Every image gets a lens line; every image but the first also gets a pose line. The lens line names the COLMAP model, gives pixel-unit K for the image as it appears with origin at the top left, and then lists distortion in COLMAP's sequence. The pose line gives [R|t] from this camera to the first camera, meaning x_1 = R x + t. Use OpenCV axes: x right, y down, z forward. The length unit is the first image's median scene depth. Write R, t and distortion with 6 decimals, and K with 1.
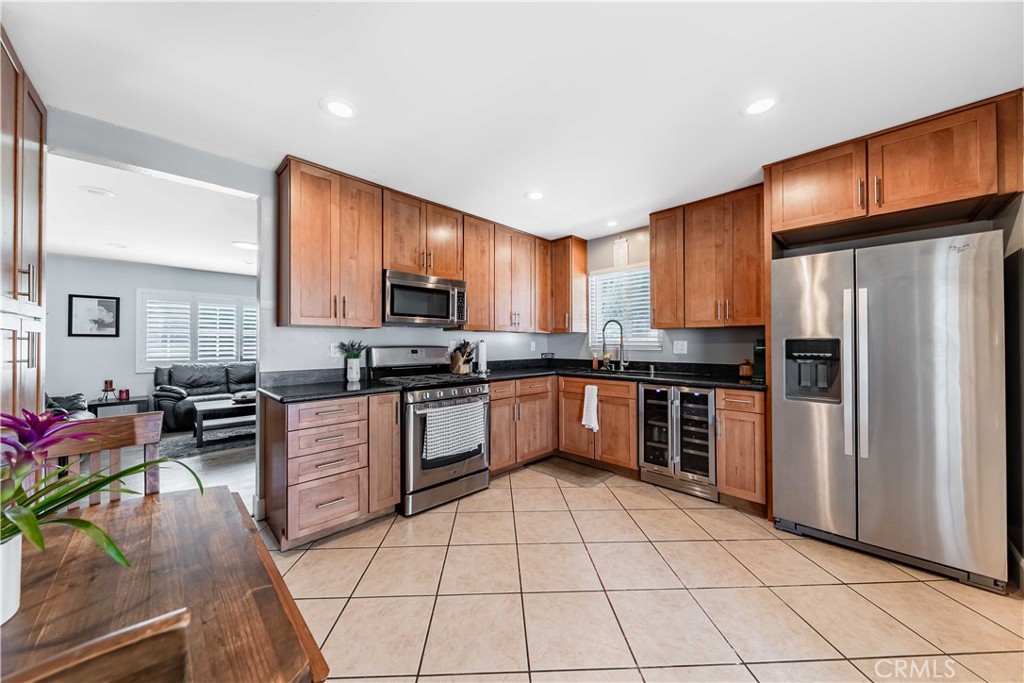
lens RADIAL K [[352.0, 0, 511.6], [0, 352.0, 339.4], [0, 0, 1]] dist [0.001017, 0.000078]
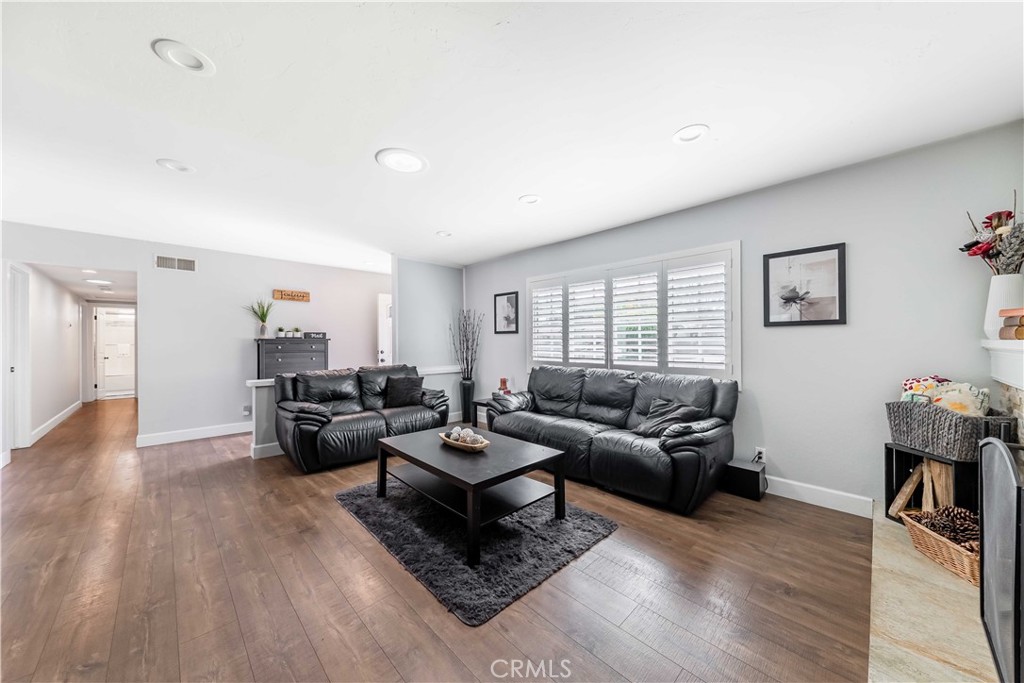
lens RADIAL K [[352.0, 0, 508.5], [0, 352.0, 342.1], [0, 0, 1]] dist [0.001017, 0.000078]
pose [[-0.005867, -0.001008, -0.999982, -0.179108], [0.009904, 0.999950, -0.001066, 0.017080], [0.999934, -0.009911, -0.005857, 0.989406]]
